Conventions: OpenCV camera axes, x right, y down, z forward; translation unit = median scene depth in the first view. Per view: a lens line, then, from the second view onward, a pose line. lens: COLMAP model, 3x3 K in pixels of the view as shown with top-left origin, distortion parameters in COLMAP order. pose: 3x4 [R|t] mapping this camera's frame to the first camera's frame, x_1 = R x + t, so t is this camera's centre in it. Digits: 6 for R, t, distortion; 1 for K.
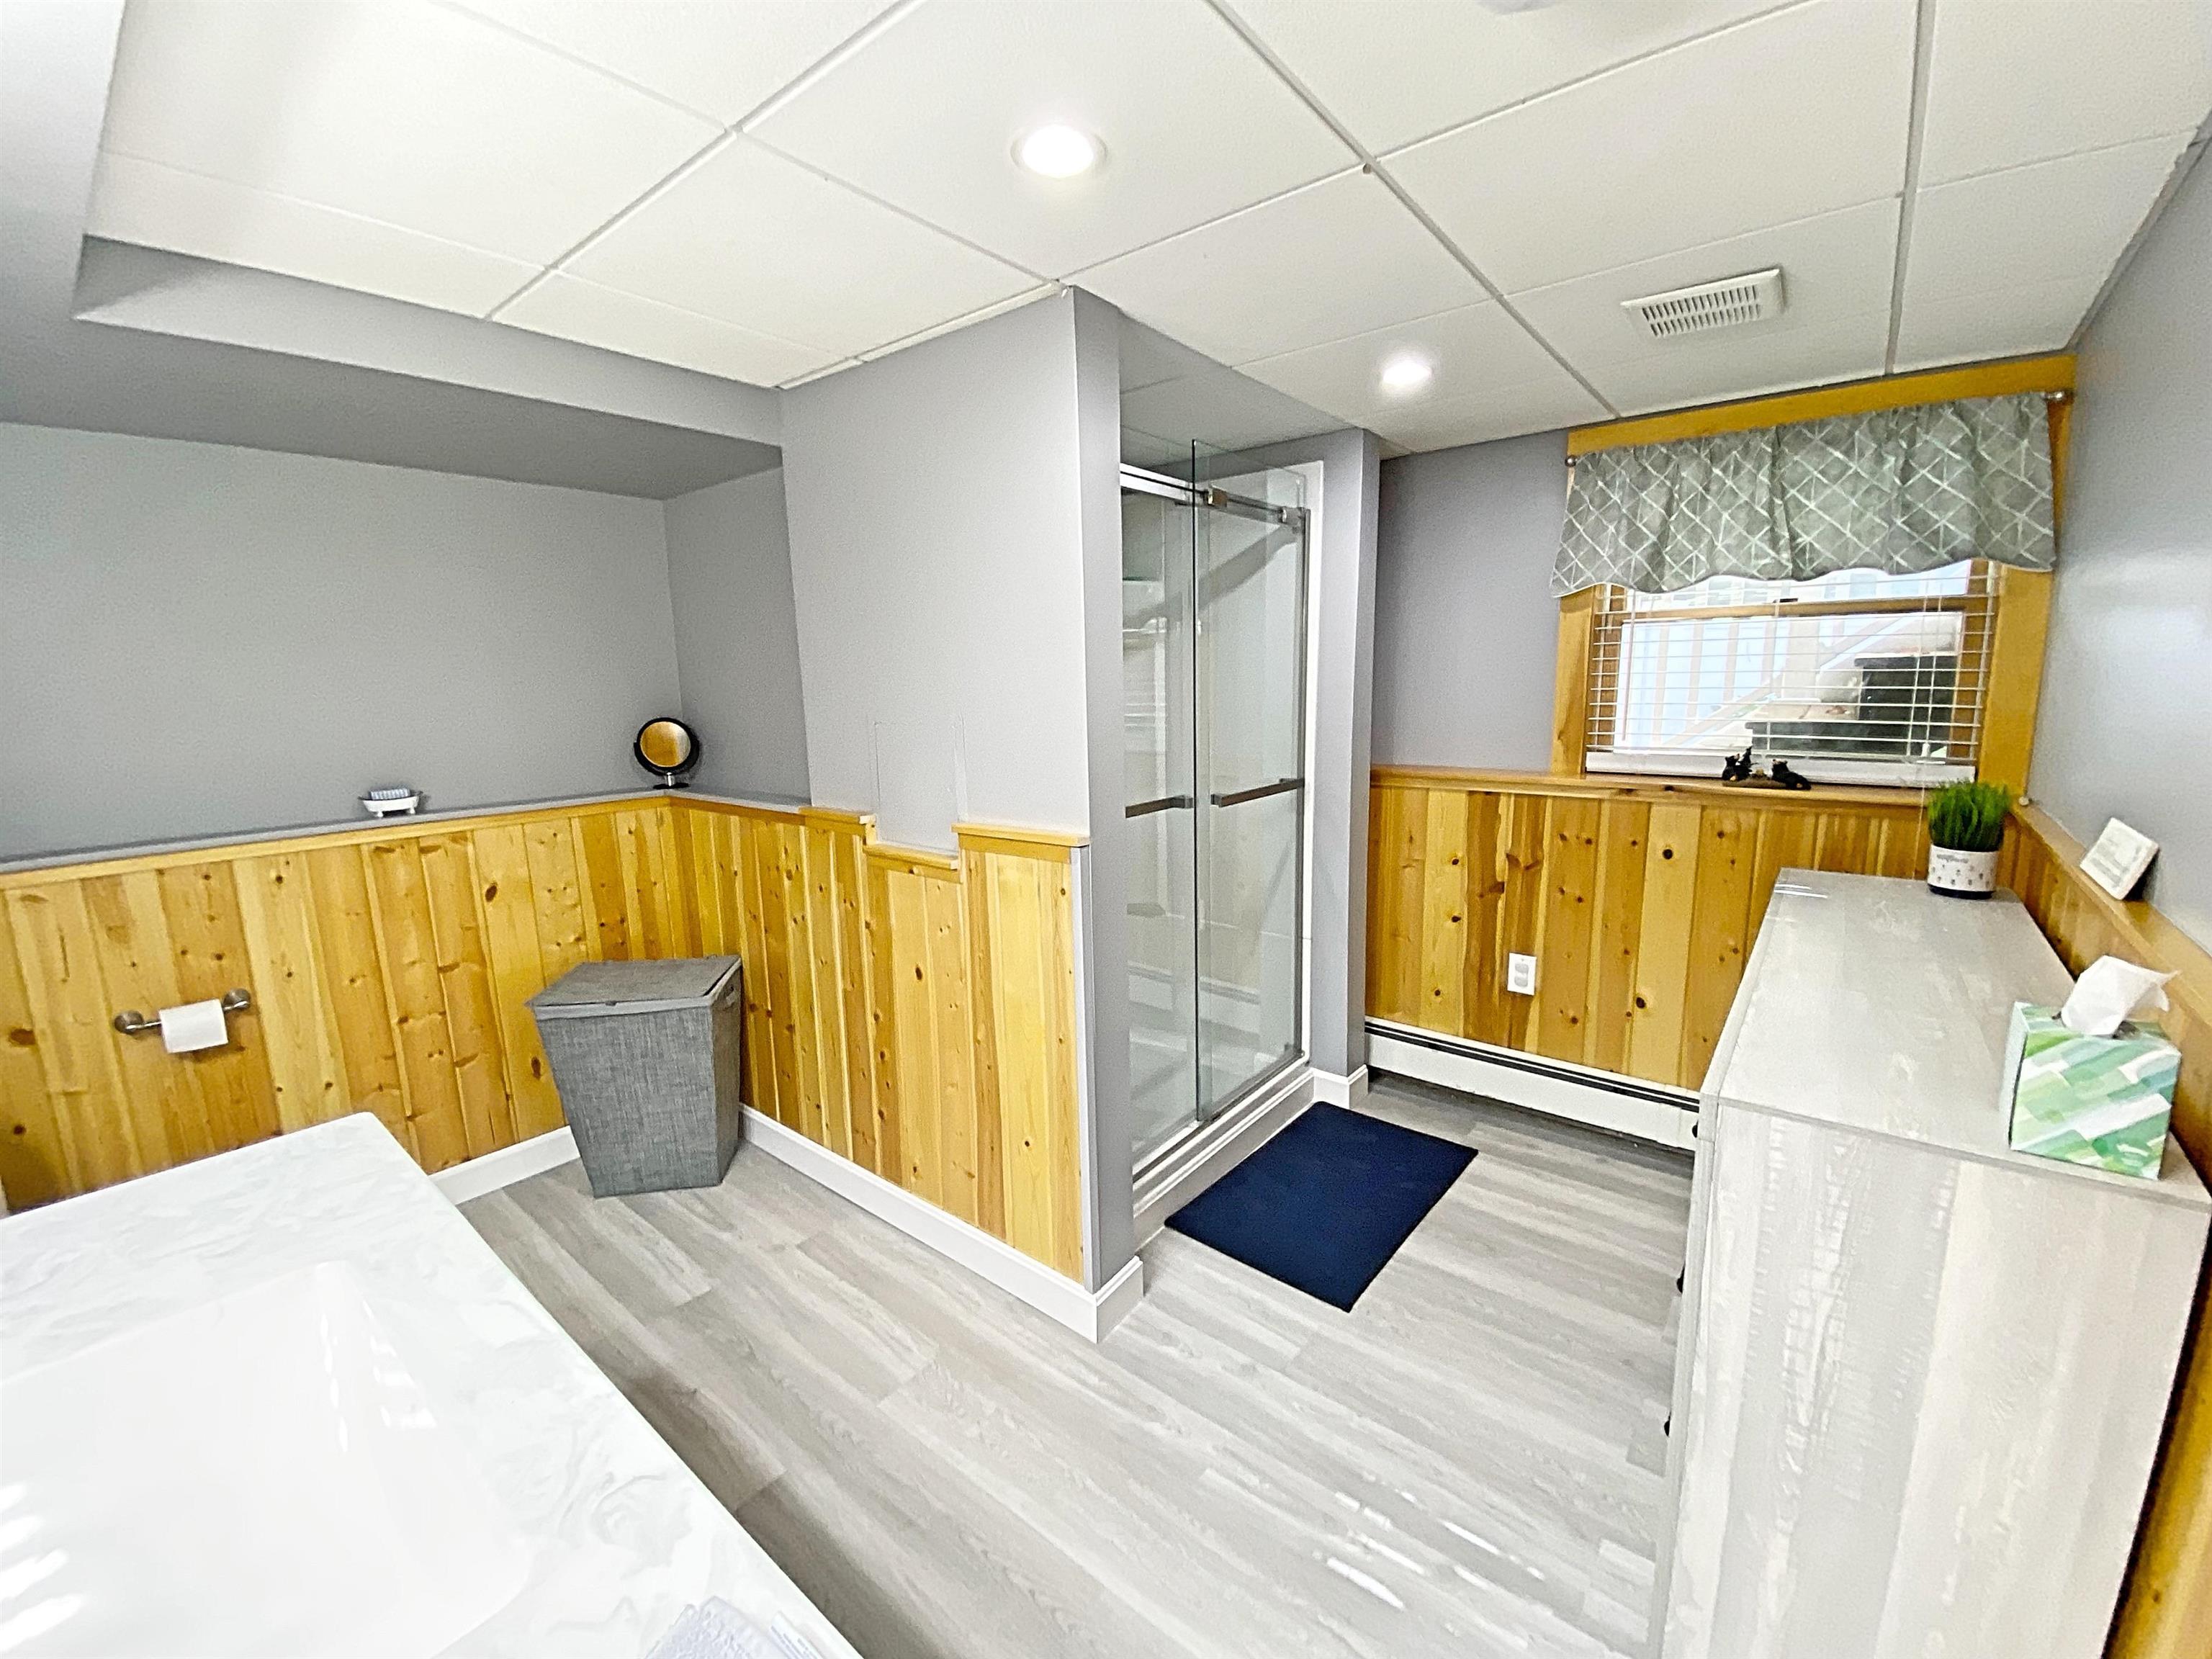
lens RADIAL K [[890.7, 0, 1117.6], [0, 890.7, 827.9], [0, 0, 1]] dist [0.002535, -0.014553]
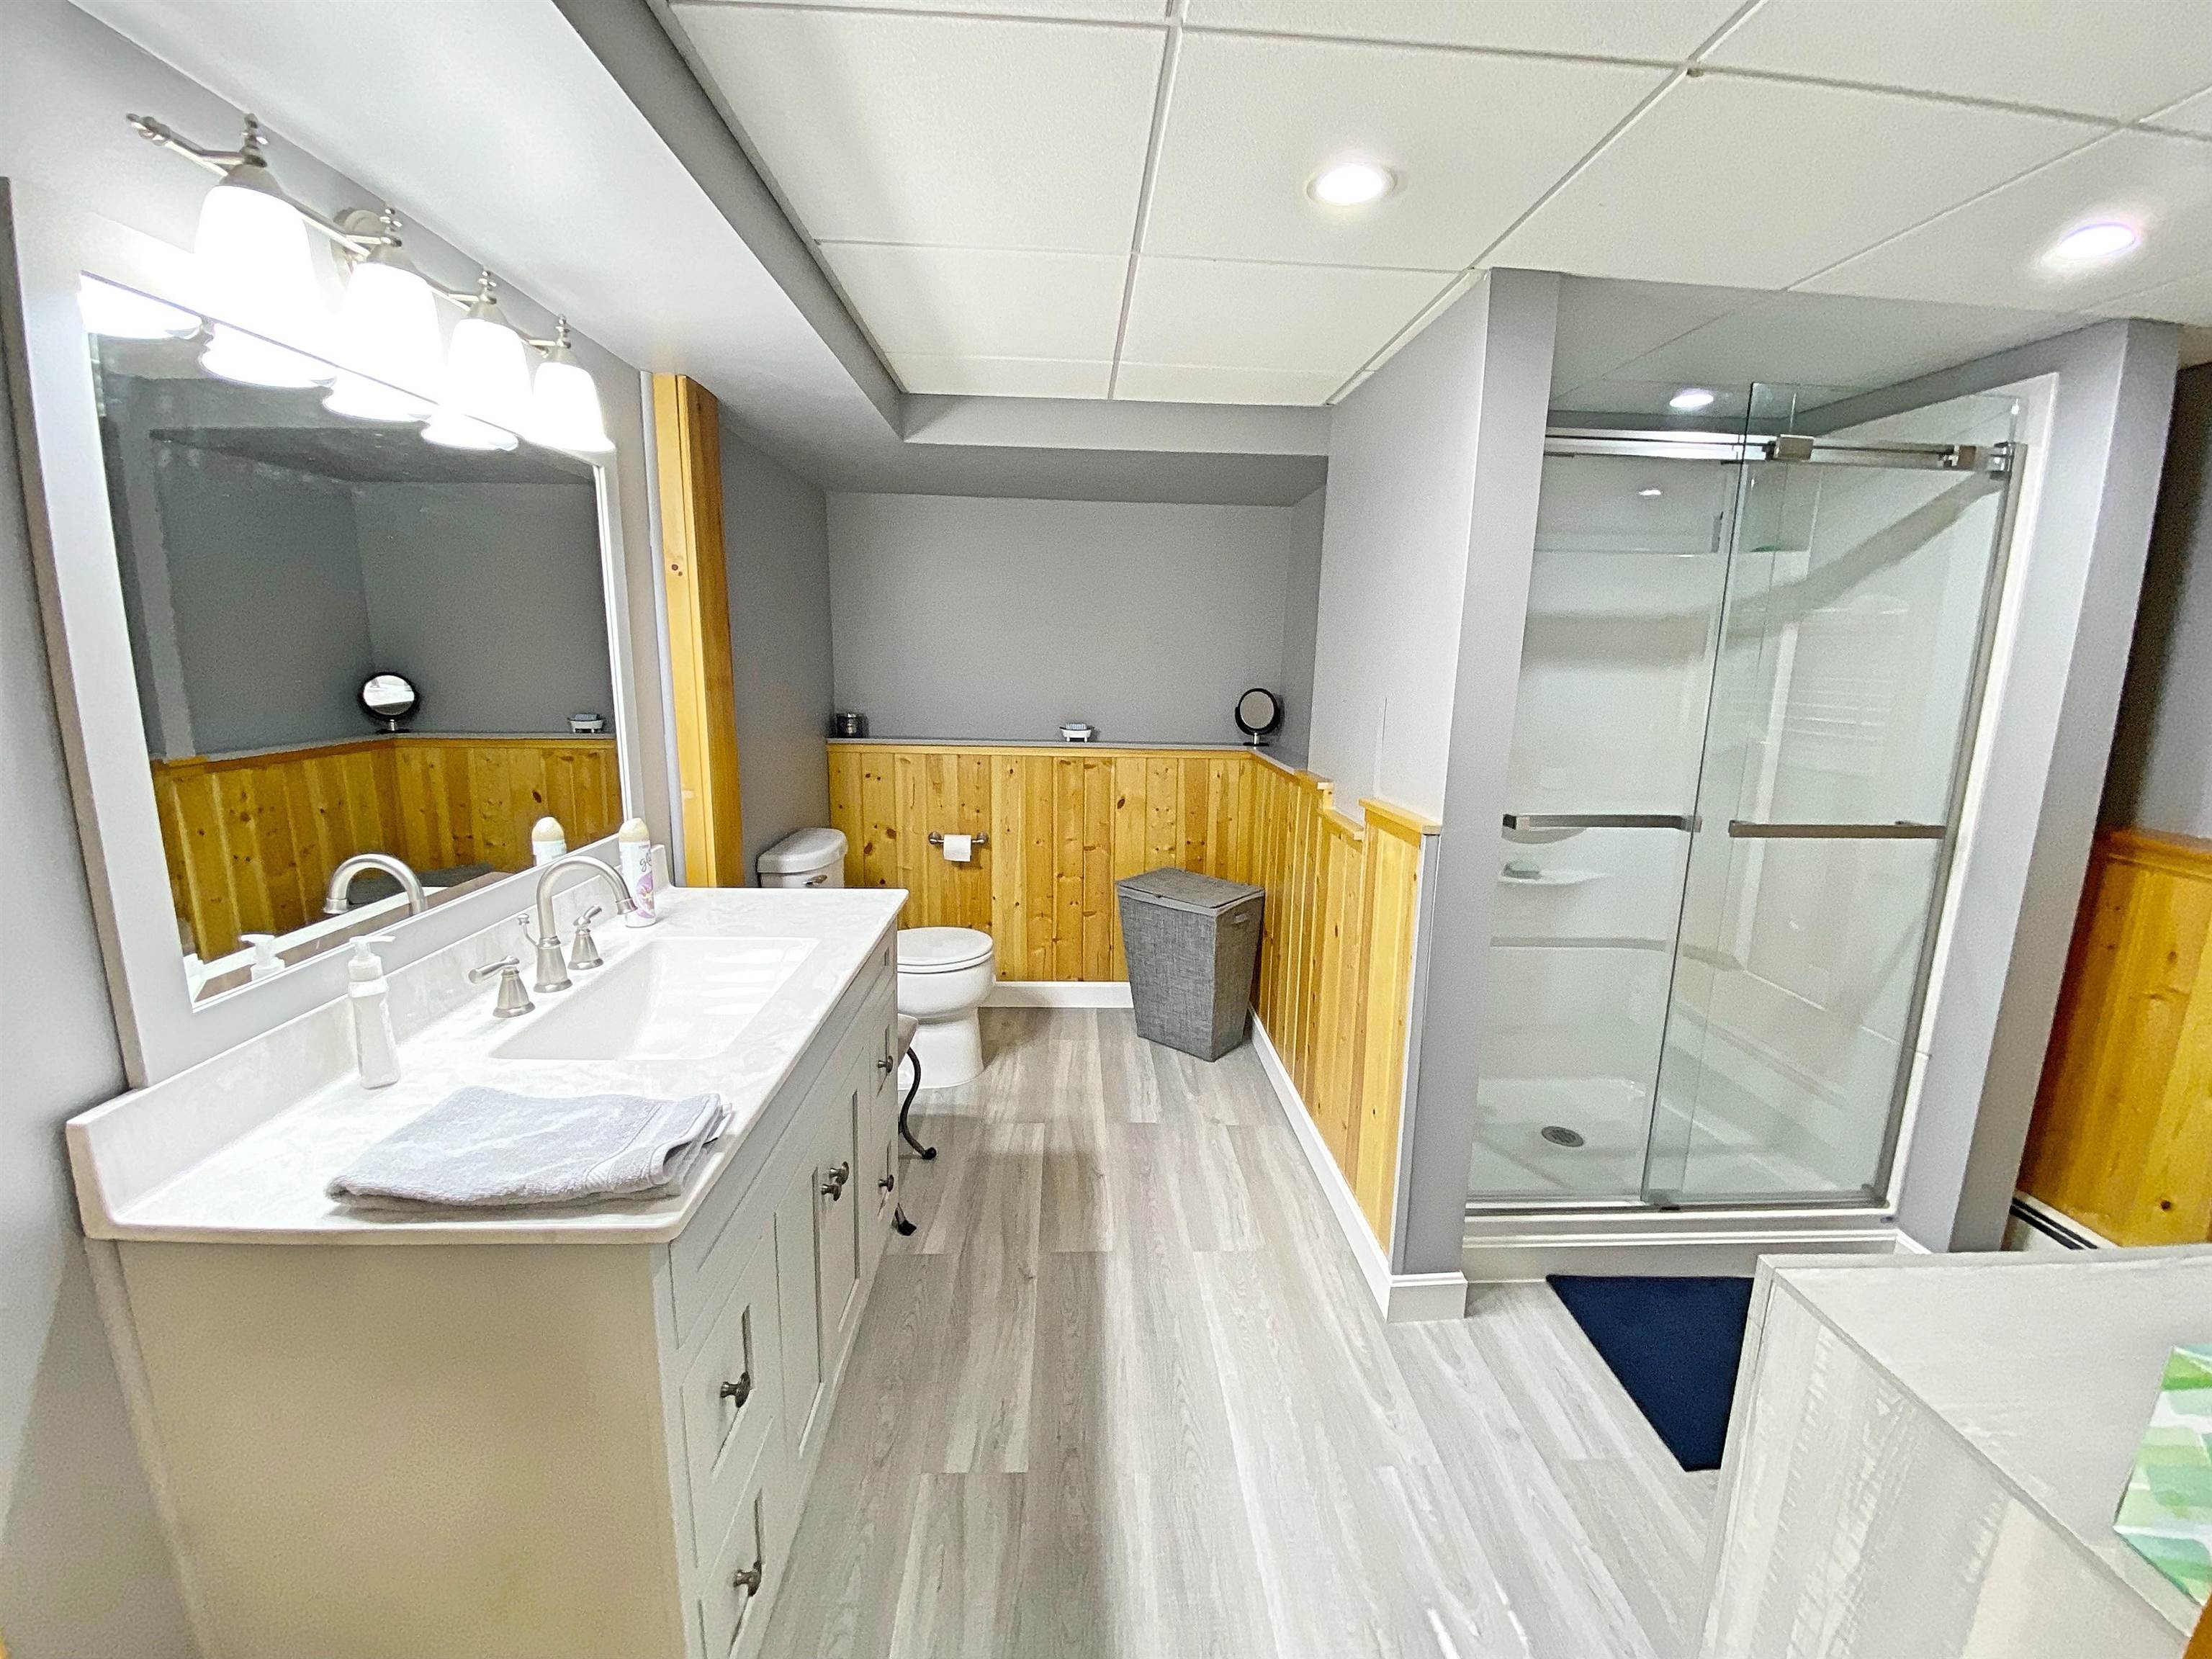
lens RADIAL K [[897.5, 0, 1109.6], [0, 897.5, 825.5], [0, 0, 1]] dist [0.027672, -0.026638]
pose [[0.651488, 0.172114, -0.738877, 0.367640], [-0.159097, 0.983265, 0.088761, -0.017245], [0.741789, 0.059726, 0.667968, 0.033173]]
